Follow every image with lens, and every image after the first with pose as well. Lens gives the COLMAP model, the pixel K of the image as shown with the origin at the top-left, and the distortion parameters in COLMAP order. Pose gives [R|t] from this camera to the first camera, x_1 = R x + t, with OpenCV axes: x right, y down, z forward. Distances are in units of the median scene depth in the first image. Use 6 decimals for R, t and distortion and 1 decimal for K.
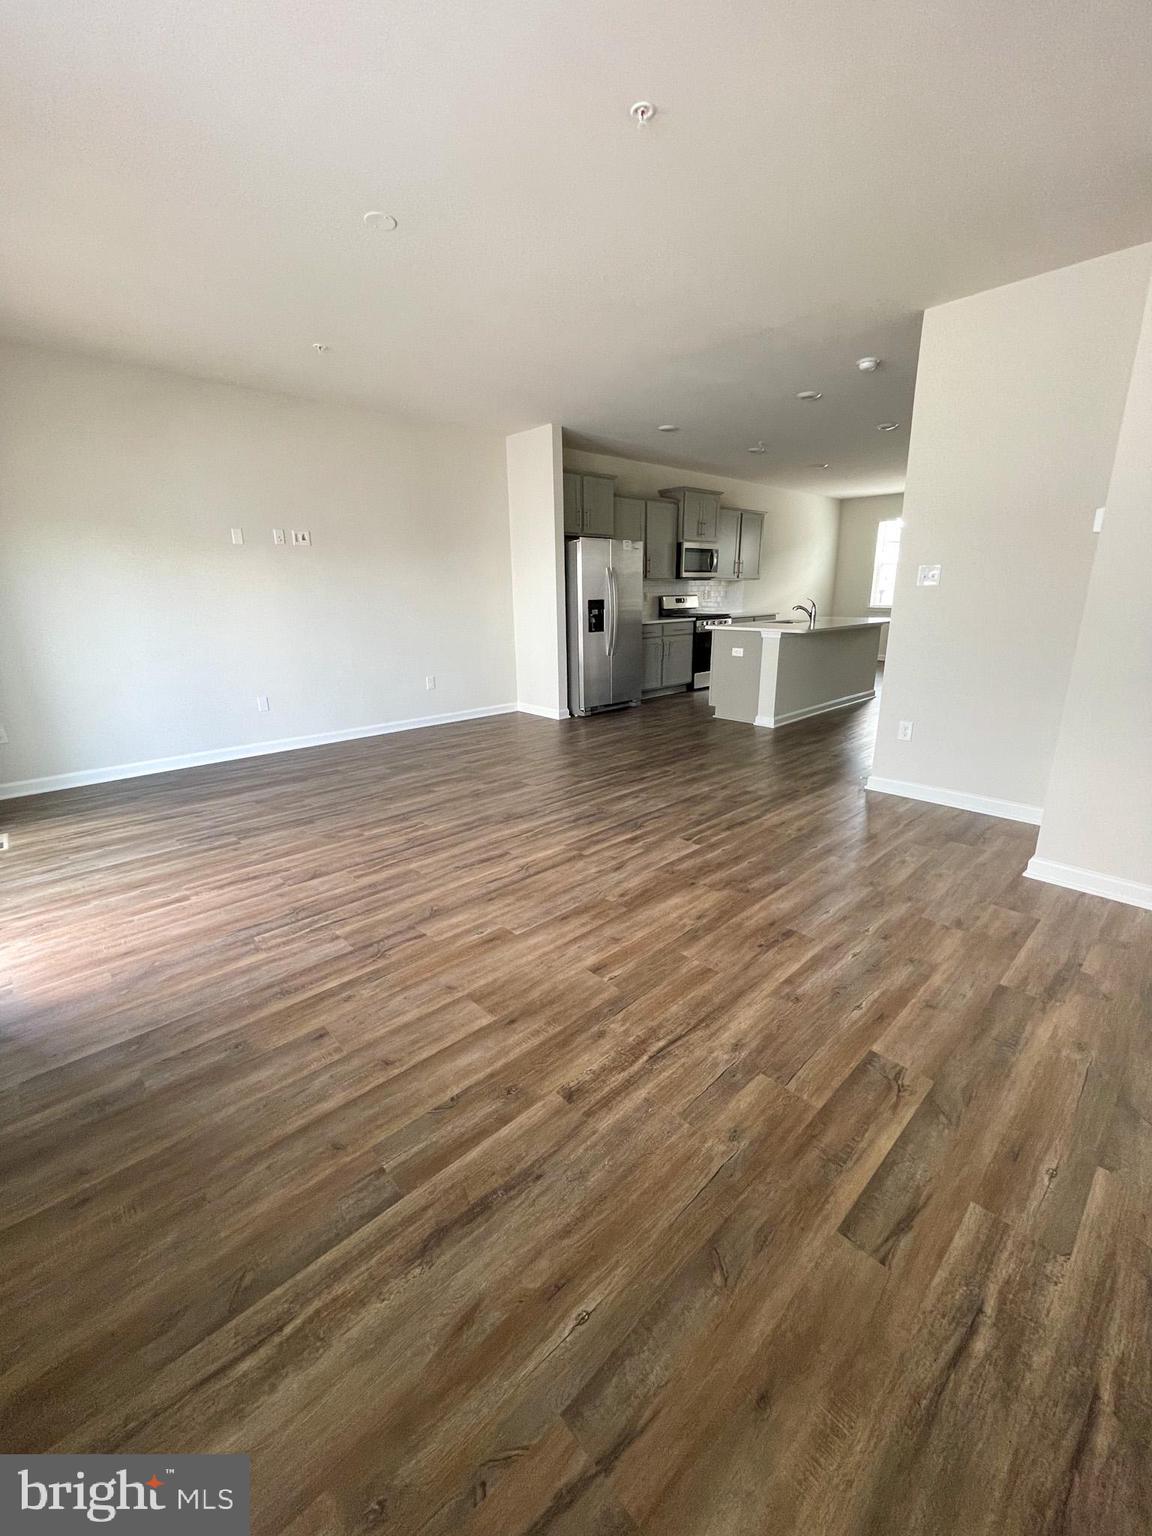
lens RADIAL K [[620.9, 0, 578.6], [0, 620.9, 764.9], [0, 0, 1]] dist [-0.007191, -0.000474]
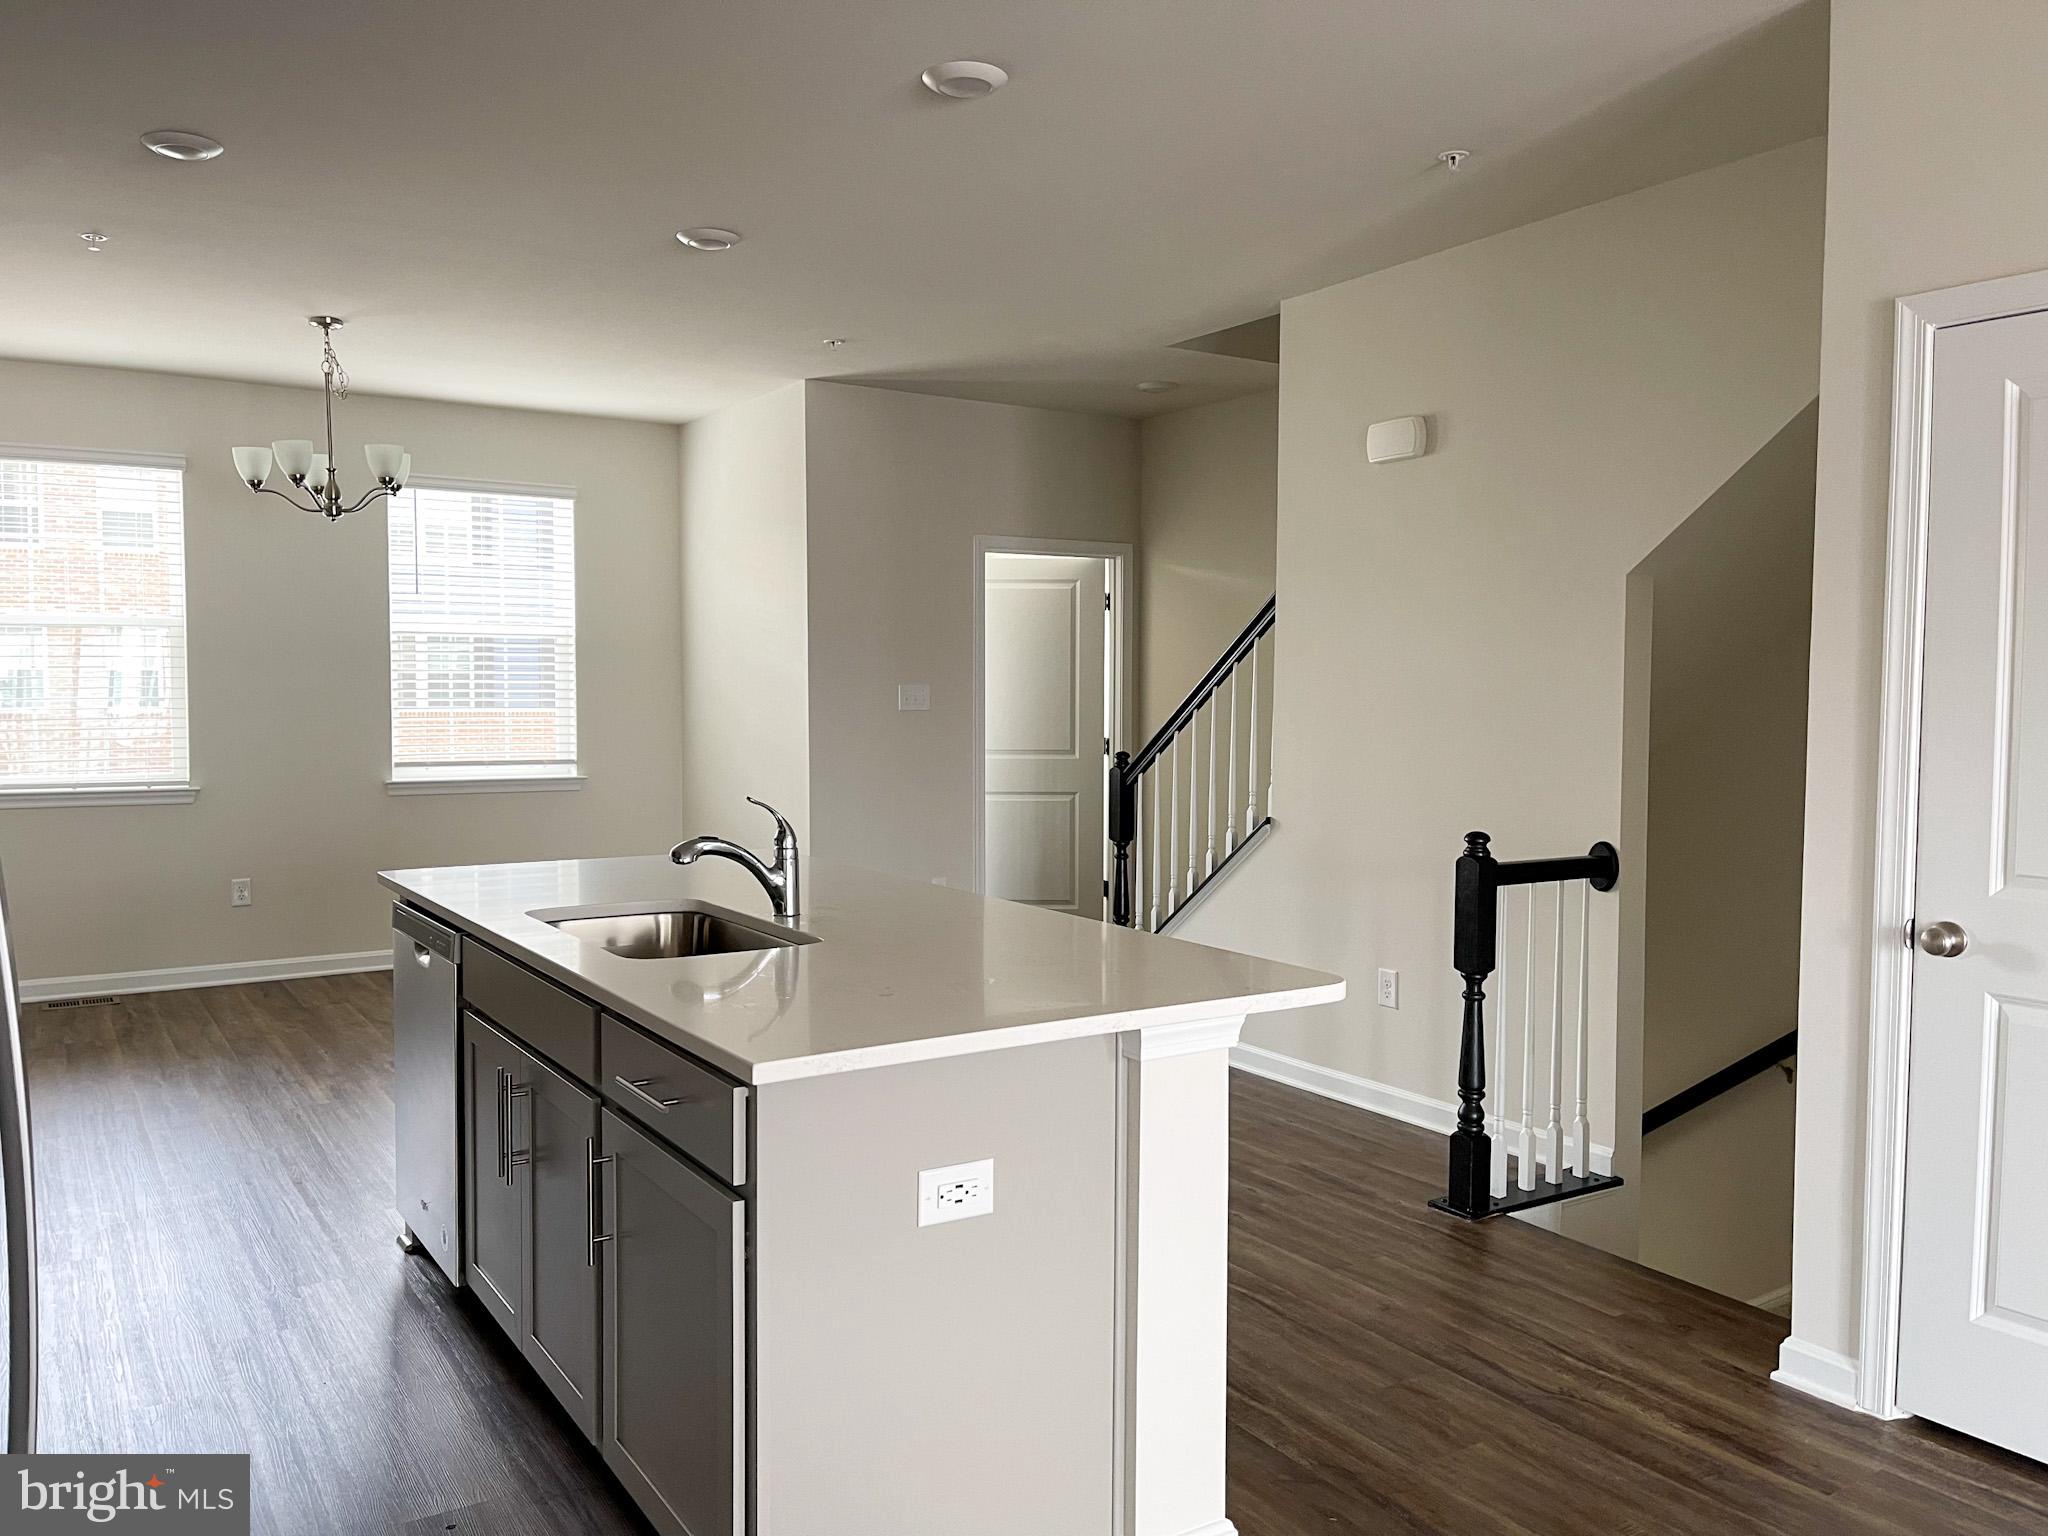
lens RADIAL K [[1561.4, 0, 1007.7], [0, 1561.4, 772.0], [0, 0, 1]] dist [0.058009, -0.072985]
pose [[0.179900, -0.042228, 0.982778, -0.146581], [0.262510, 0.964907, -0.006593, -0.423031], [-0.948011, 0.259176, 0.184672, 1.402136]]
